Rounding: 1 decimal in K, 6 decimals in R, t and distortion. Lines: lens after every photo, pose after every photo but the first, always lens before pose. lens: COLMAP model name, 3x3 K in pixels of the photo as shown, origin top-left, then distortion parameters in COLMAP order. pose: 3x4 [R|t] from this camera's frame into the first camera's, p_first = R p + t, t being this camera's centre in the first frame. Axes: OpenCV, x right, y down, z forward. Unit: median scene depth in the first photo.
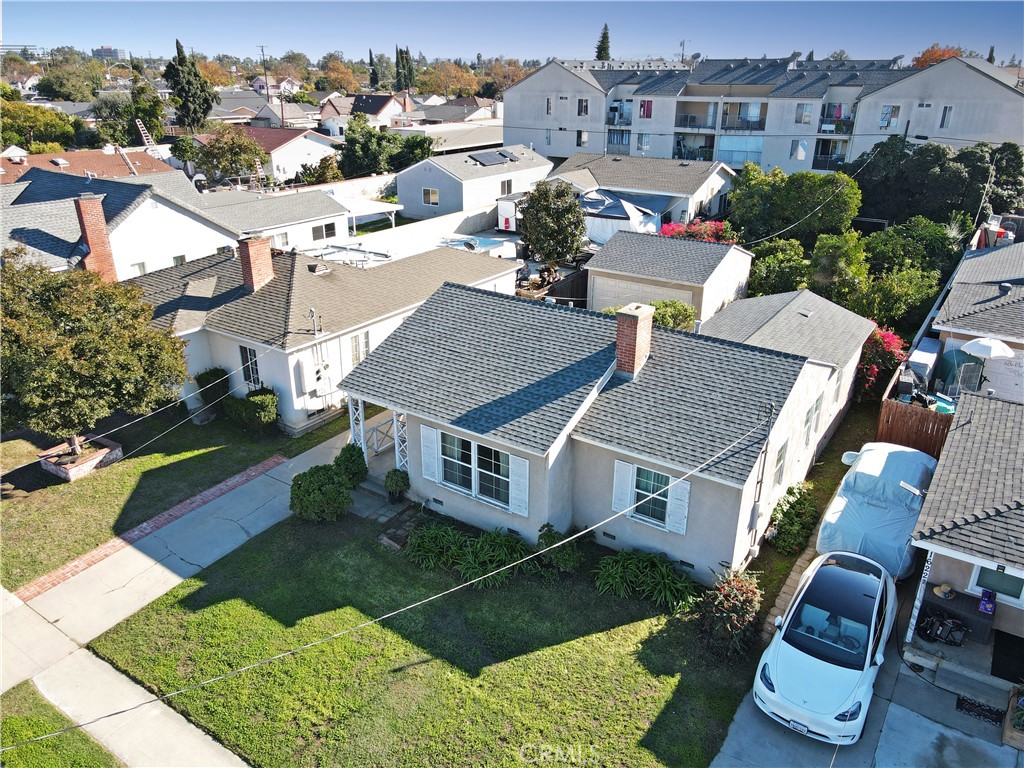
lens RADIAL K [[741.4, 0, 511.4], [0, 741.4, 384.2], [0, 0, 1]] dist [0.005626, 0.009857]
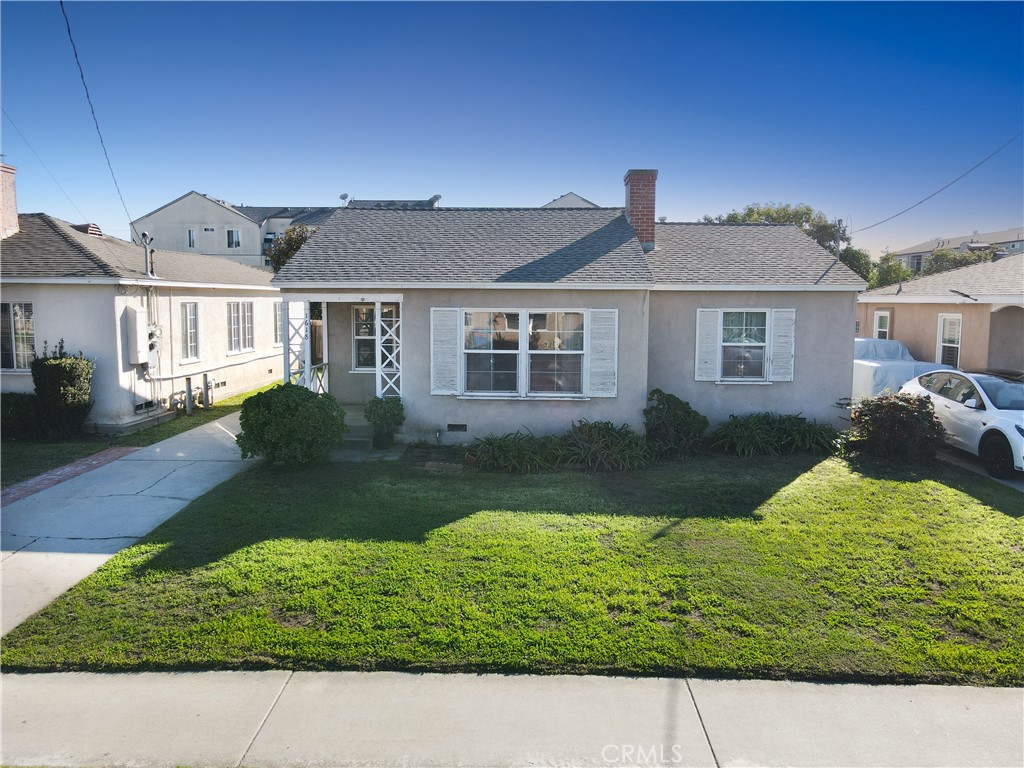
lens RADIAL K [[741.4, 0, 510.1], [0, 741.4, 379.3], [0, 0, 1]] dist [0.005626, 0.009857]
pose [[0.839804, -0.057304, 0.539857, -0.422343], [0.212460, 0.949792, -0.229686, 0.282125], [-0.499590, 0.307590, 0.809814, 0.408582]]
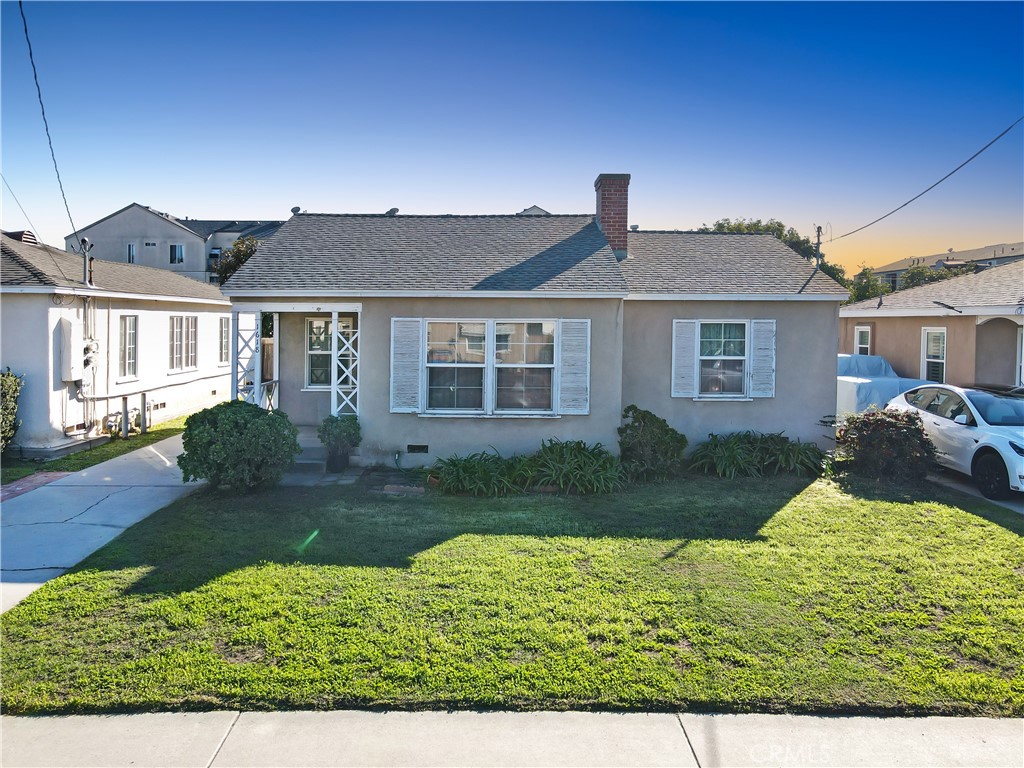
lens RADIAL K [[787.4, 0, 492.5], [0, 787.4, 346.1], [0, 0, 1]] dist [0.009905, 0.002652]
pose [[0.823743, -0.017943, 0.566679, -0.424905], [0.221920, 0.929955, -0.293146, 0.287559], [-0.521726, 0.367234, 0.770027, 0.416078]]
